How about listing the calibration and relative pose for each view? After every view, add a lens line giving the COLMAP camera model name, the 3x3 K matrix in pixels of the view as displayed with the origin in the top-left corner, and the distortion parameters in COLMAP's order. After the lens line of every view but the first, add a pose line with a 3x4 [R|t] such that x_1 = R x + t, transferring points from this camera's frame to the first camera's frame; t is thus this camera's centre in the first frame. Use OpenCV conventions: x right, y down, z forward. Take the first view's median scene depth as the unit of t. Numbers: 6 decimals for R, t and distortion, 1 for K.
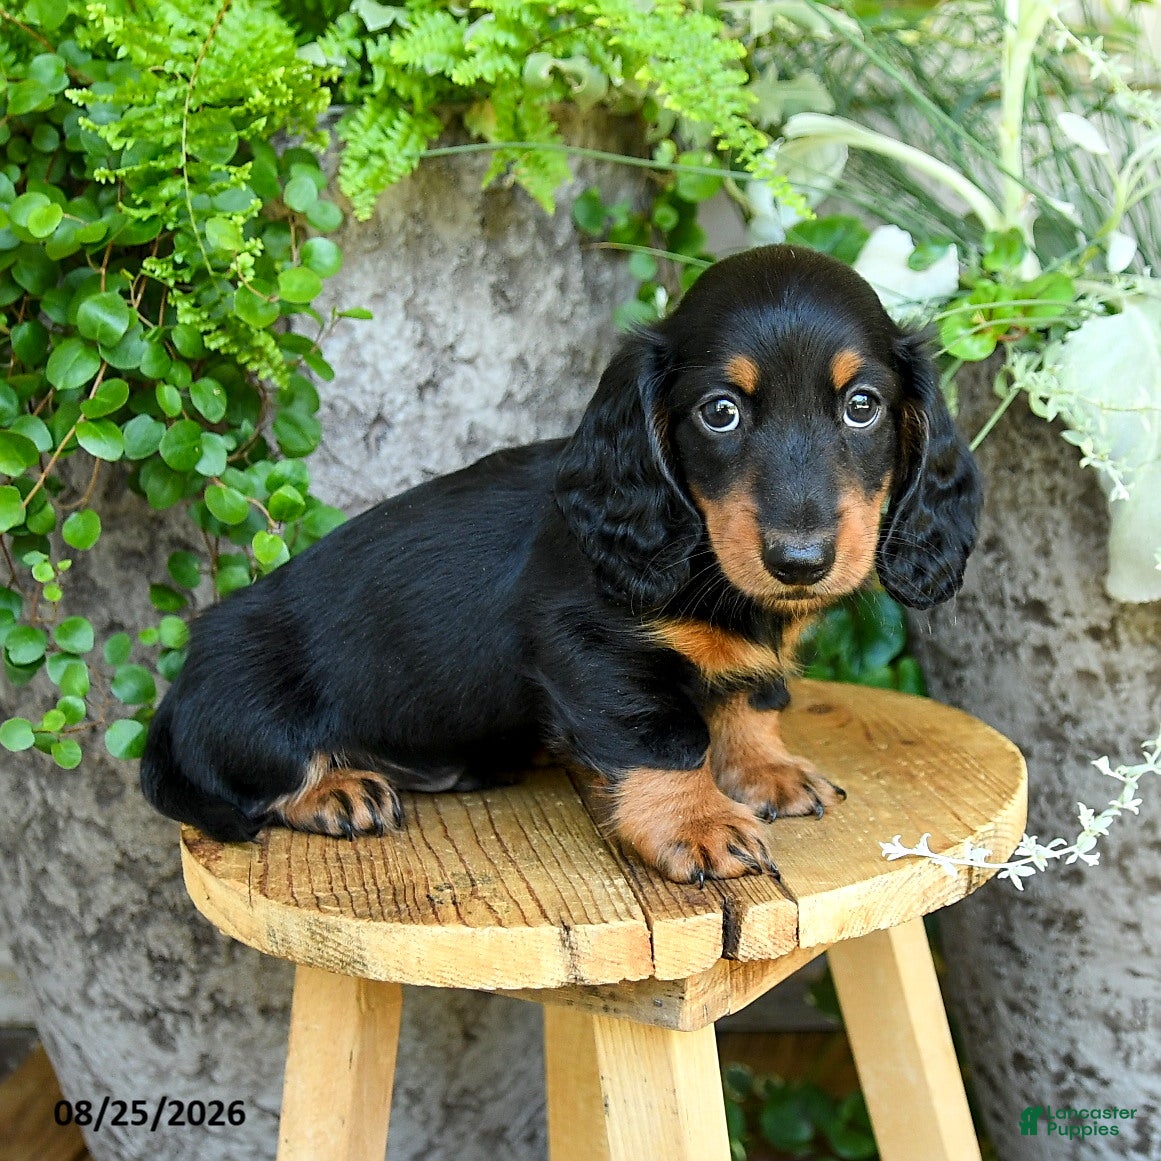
lens RADIAL K [[2061.8, 0, 580.5], [0, 2061.8, 580.5], [0, 0, 1]] dist [-0.110947, 0.235647]
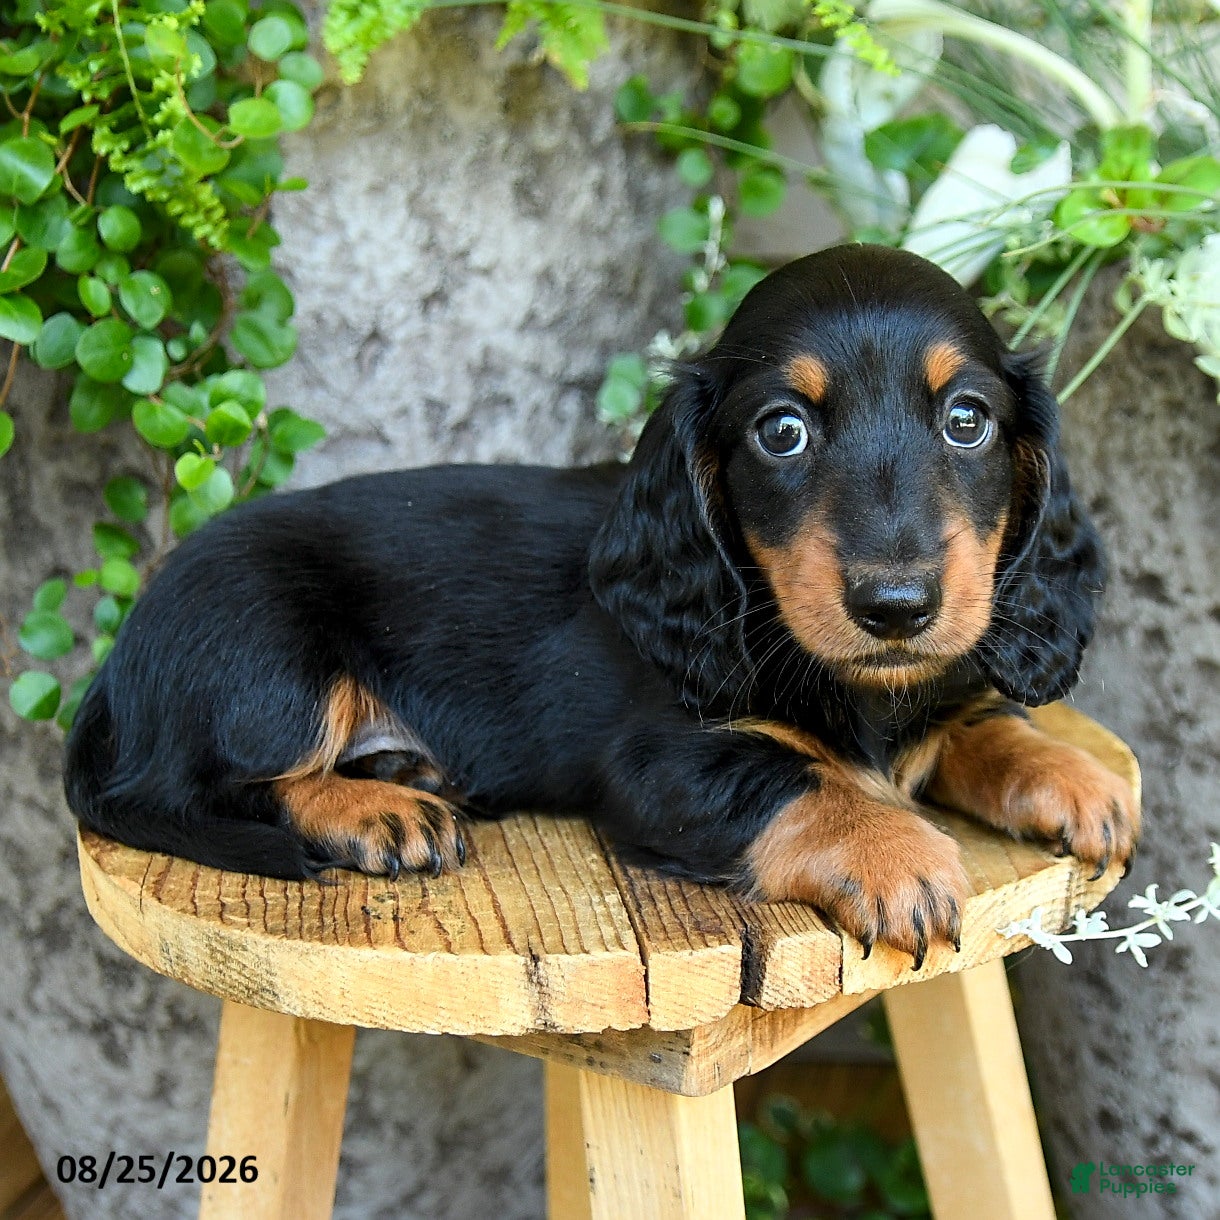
lens RADIAL K [[2232.3, 0, 610.0], [0, 2232.3, 610.0], [0, 0, 1]] dist [-0.119519, 0.086022]
pose [[0.999372, 0.033727, -0.010822, 0.013934], [-0.033484, 0.999198, 0.021939, 0.012257], [0.011554, -0.021563, 0.999701, 0.101355]]
